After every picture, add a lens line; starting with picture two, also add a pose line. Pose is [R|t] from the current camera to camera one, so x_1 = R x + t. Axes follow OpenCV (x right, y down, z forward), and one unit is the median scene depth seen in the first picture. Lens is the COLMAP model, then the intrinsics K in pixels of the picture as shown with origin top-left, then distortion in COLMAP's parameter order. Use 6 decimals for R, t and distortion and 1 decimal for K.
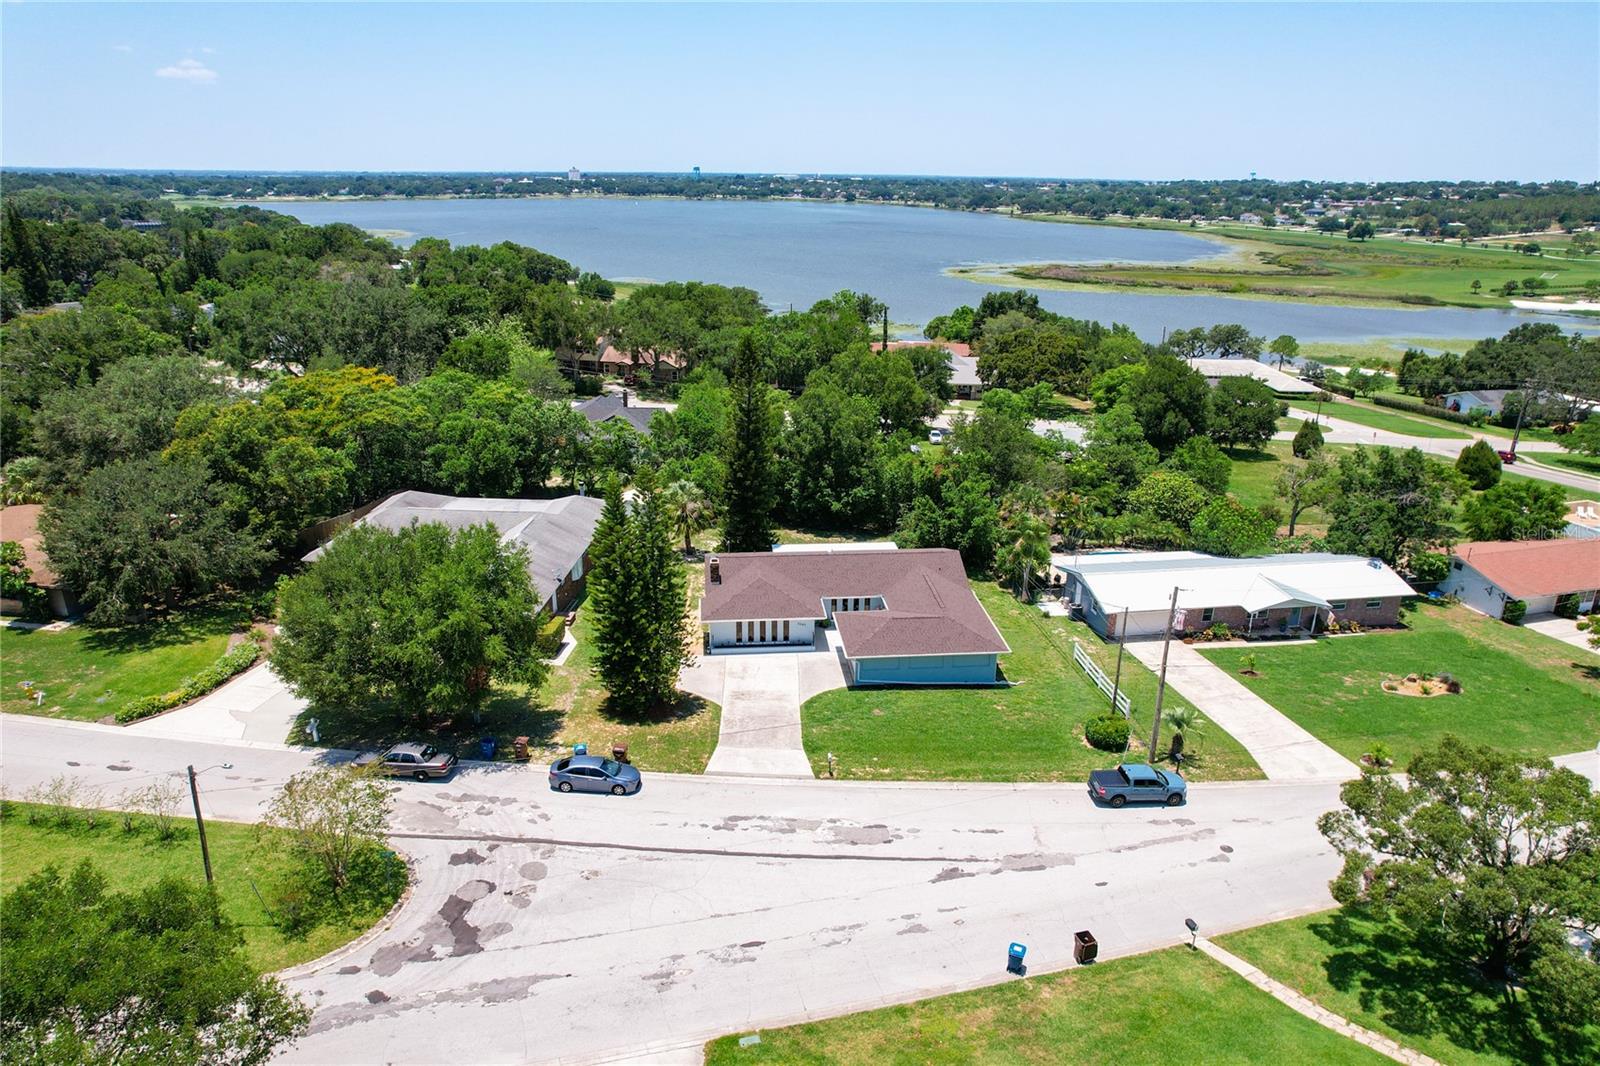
lens RADIAL K [[1032.9, 0, 800.0], [0, 1032.9, 533.0], [0, 0, 1]] dist [-0.071282, 0.059625]
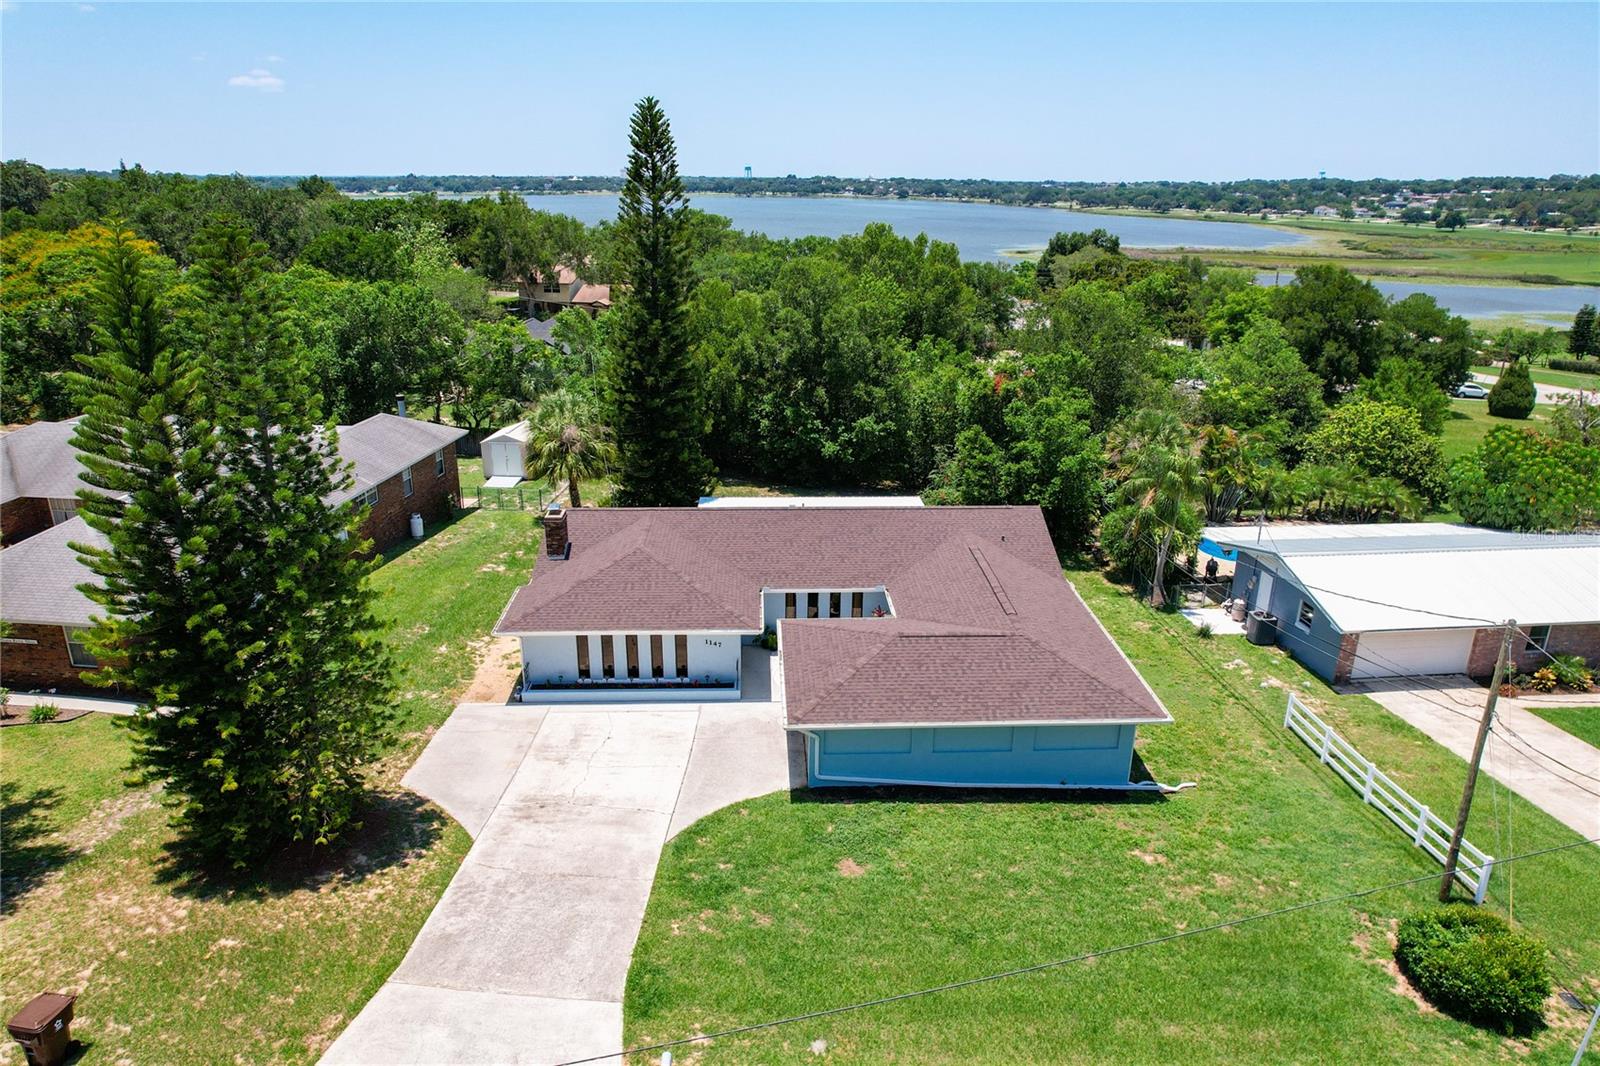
lens RADIAL K [[1032.9, 0, 800.0], [0, 1032.9, 533.0], [0, 0, 1]] dist [-0.071282, 0.059625]
pose [[0.998731, 0.015458, -0.047926, 0.056441], [-0.015749, 0.999860, -0.005702, 0.034476], [0.047831, 0.006450, 0.998835, 0.459682]]
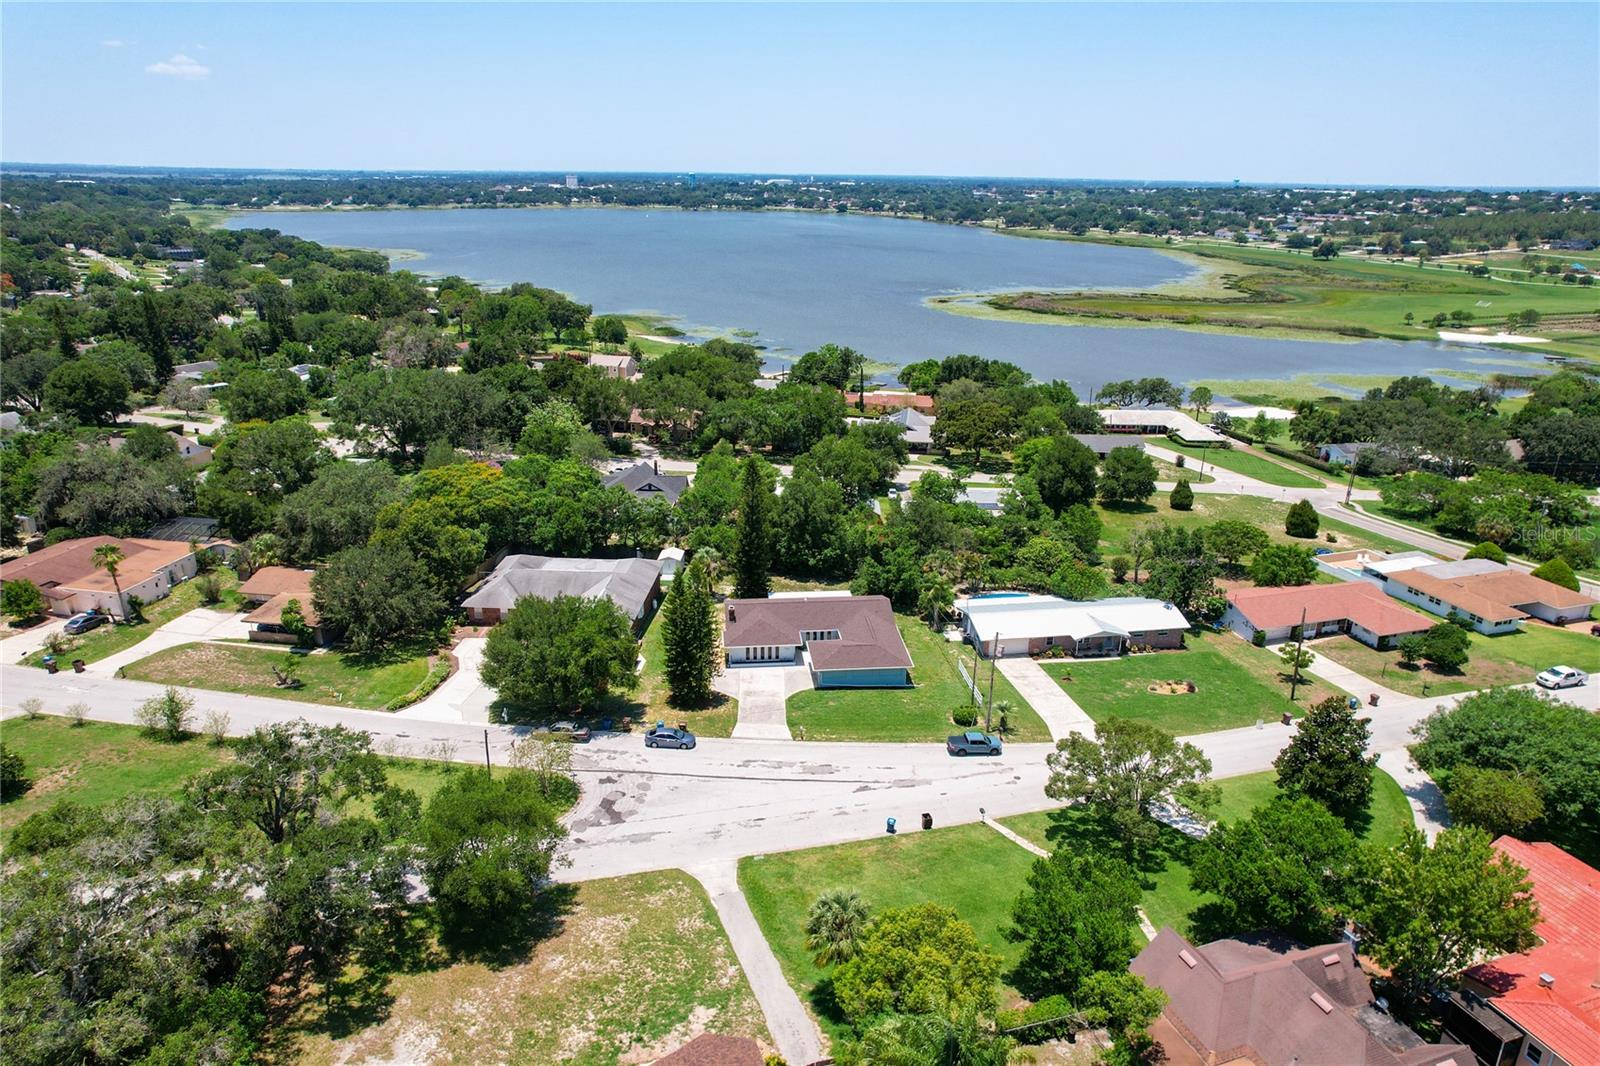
lens RADIAL K [[1023.3, 0, 800.0], [0, 1023.3, 533.0], [0, 0, 1]] dist [-0.035965, 0.031898]
pose [[0.999983, -0.000940, 0.005834, 0.011217], [0.000920, 0.999993, 0.003541, -0.084395], [-0.005838, -0.003536, 0.999977, -0.512086]]
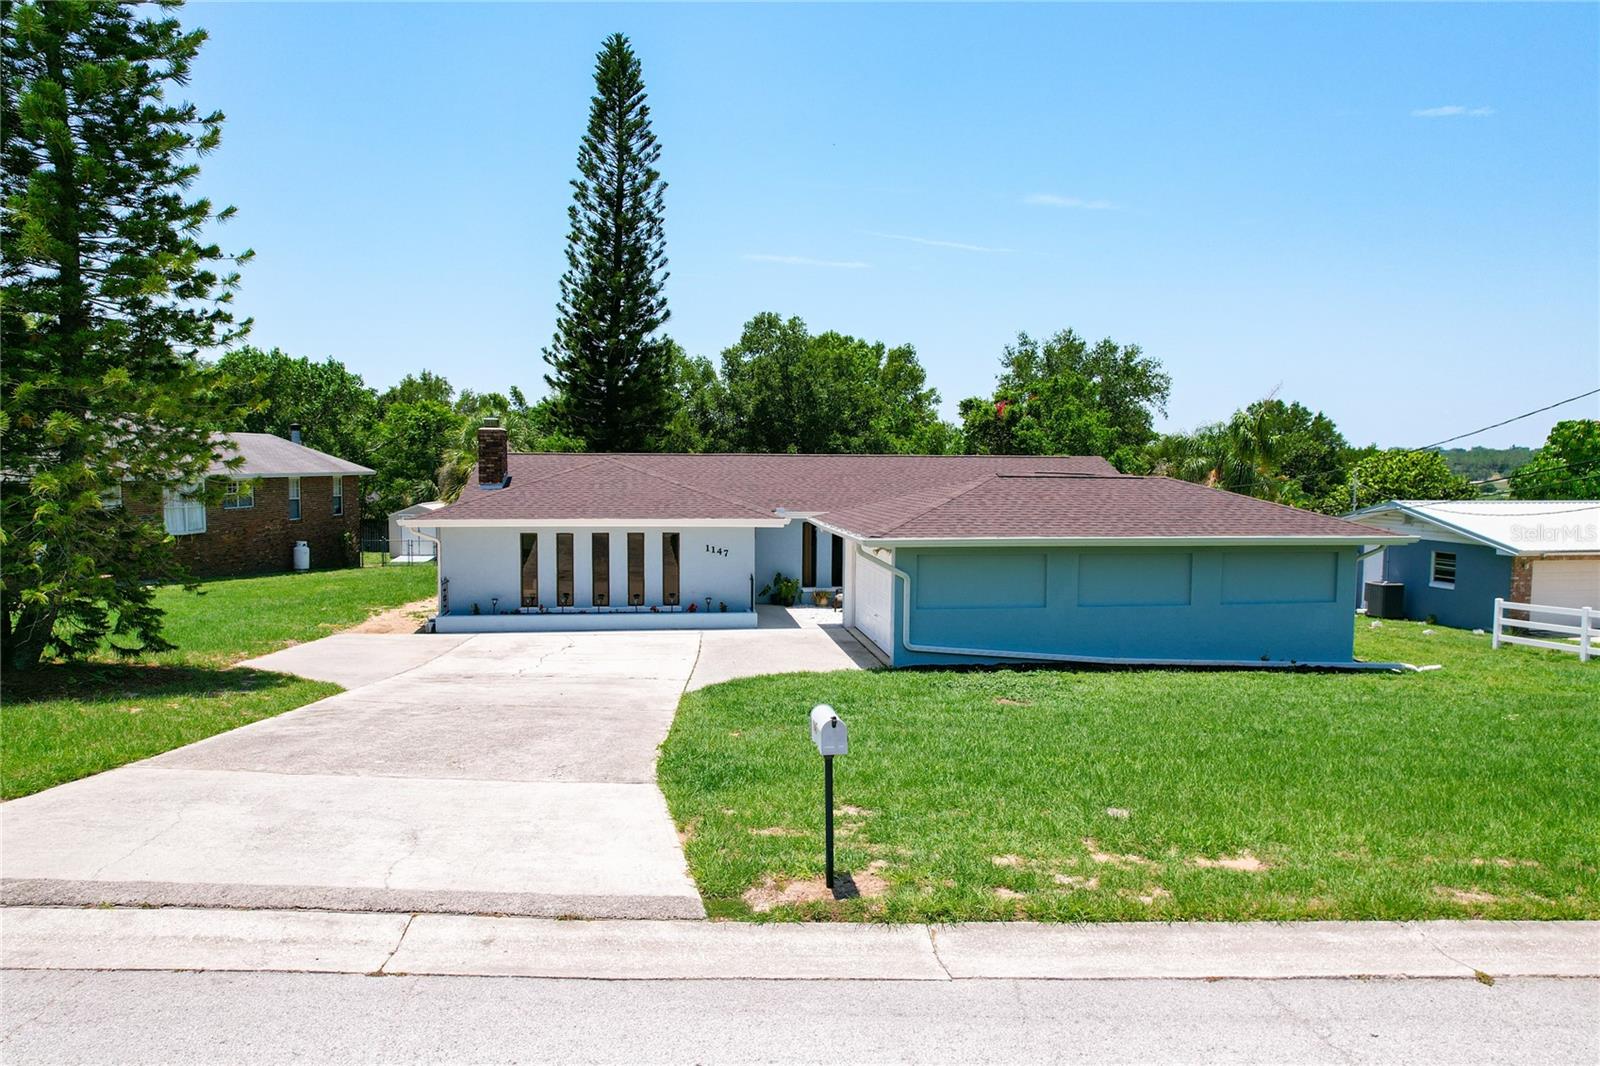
lens RADIAL K [[1023.2, 0, 799.7], [0, 1023.2, 554.1], [0, 0, 1]] dist [-0.048642, 0.018895]
pose [[0.999259, -0.008366, 0.037559, 0.014375], [0.017444, 0.968508, -0.248369, 0.153283], [-0.034298, 0.248840, 0.967937, 0.591789]]
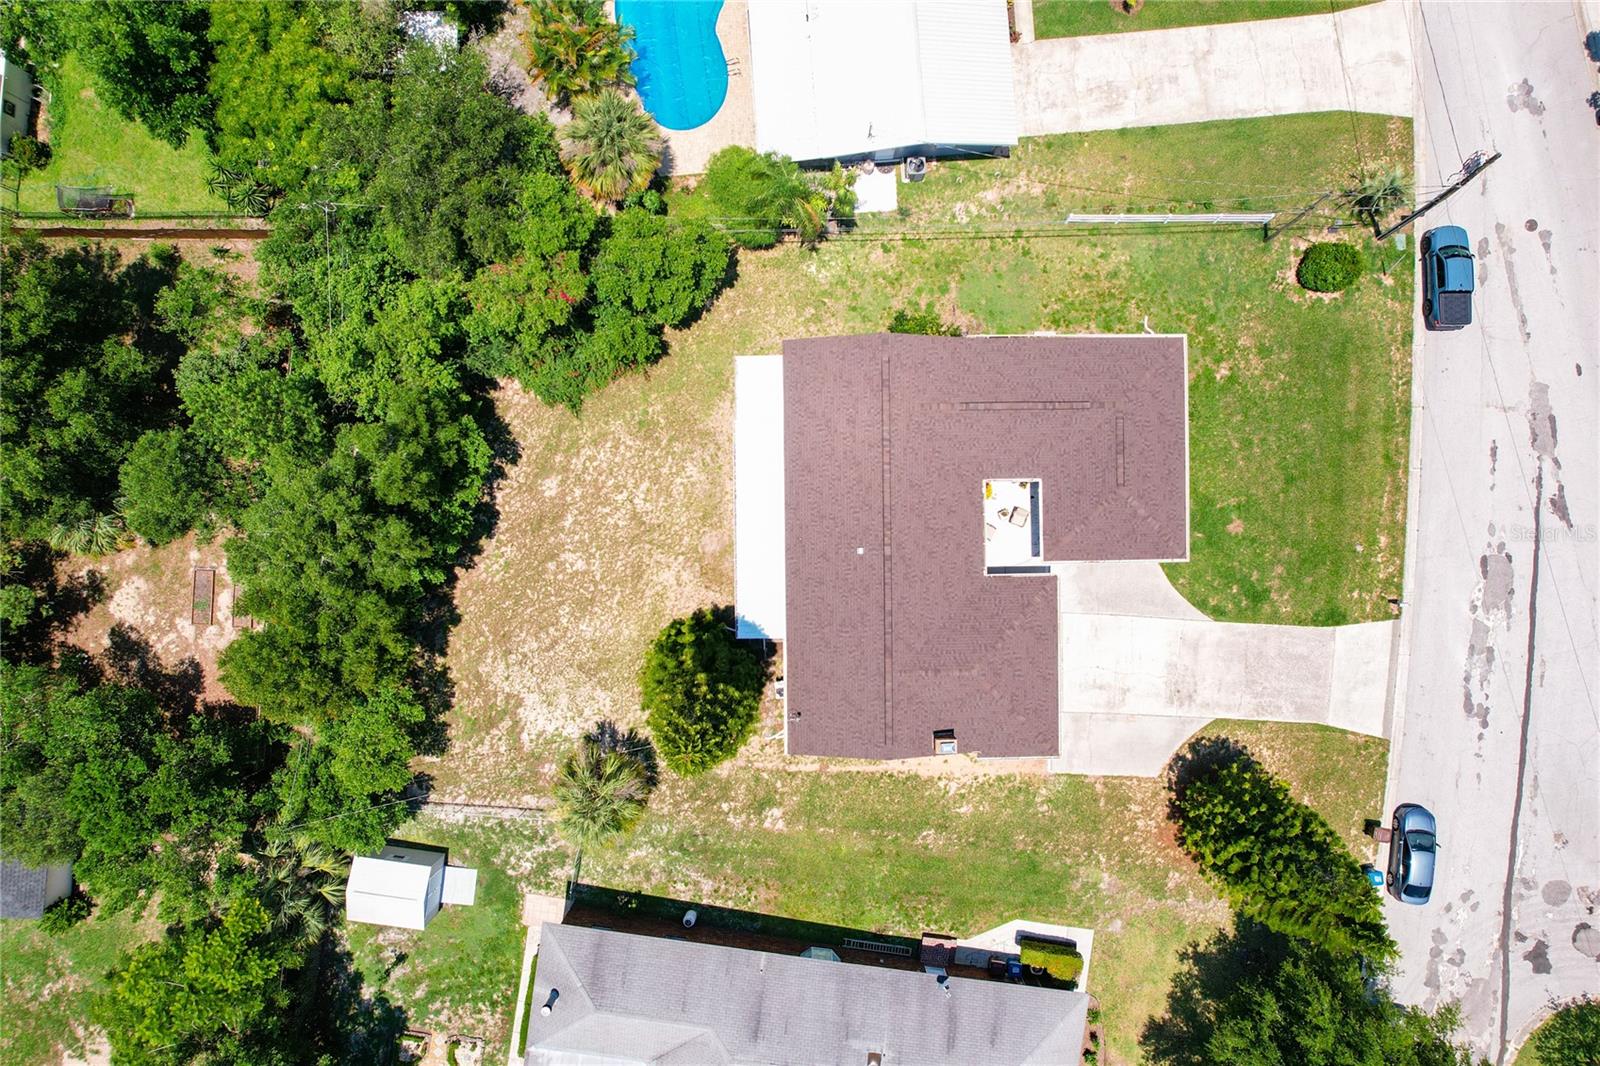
lens RADIAL K [[1036.0, 0, 805.4], [0, 1036.0, 524.0], [0, 0, 1]] dist [-0.072859, 0.068144]
pose [[0.078927, -0.996597, -0.023784, 0.053896], [0.302174, 0.001182, 0.953252, -0.538805], [-0.949980, -0.082424, 0.301238, 0.833387]]
